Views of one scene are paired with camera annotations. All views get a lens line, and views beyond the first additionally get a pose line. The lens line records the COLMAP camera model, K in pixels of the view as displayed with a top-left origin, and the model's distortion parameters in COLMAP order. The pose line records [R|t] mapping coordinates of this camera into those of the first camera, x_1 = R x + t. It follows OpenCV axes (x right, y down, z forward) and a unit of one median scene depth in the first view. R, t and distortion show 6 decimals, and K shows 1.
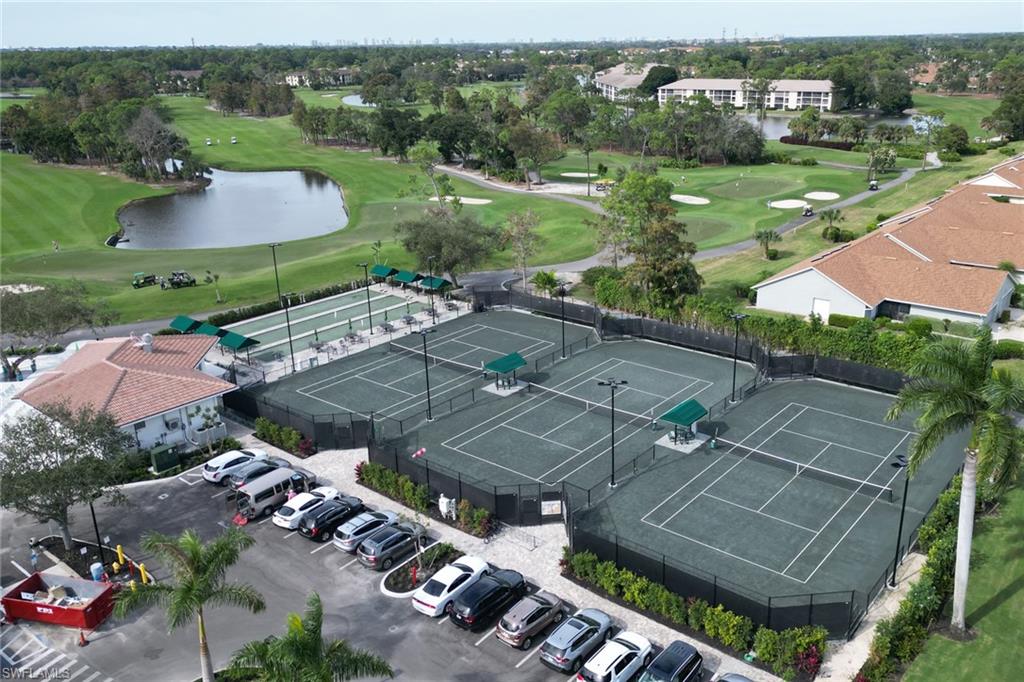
lens RADIAL K [[849.5, 0, 539.5], [0, 849.5, 341.8], [0, 0, 1]] dist [0.025912, -0.000827]
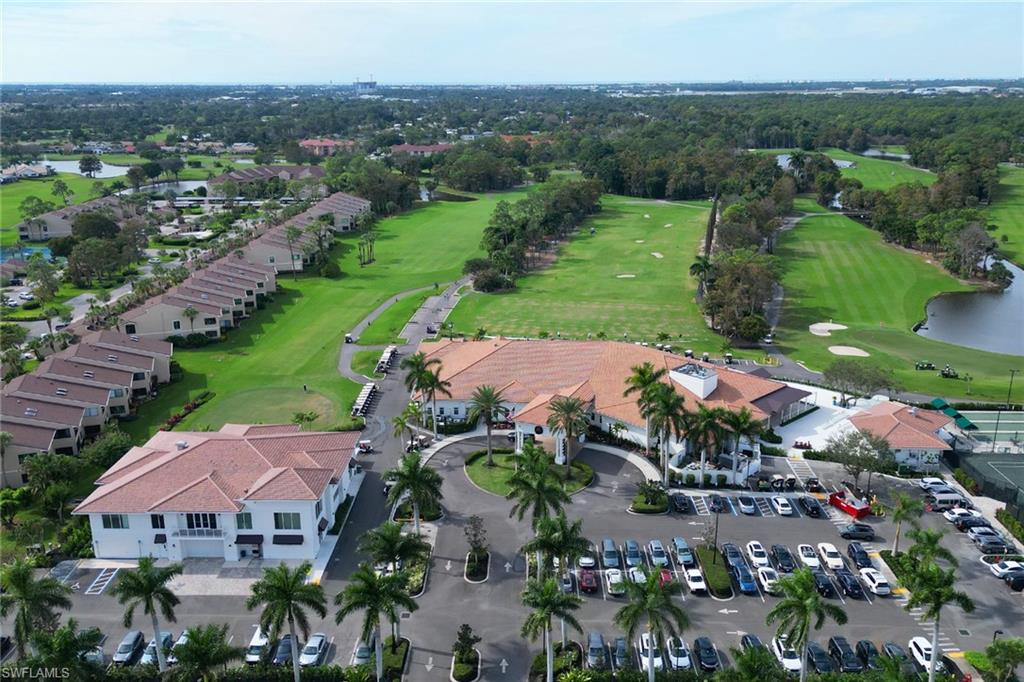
lens RADIAL K [[849.5, 0, 539.5], [0, 849.5, 341.8], [0, 0, 1]] dist [0.025912, -0.000827]
pose [[0.619244, 0.241747, -0.747058, 0.422958], [-0.273796, 0.958190, 0.083117, -0.078471], [0.735916, 0.153072, 0.659542, -0.927820]]
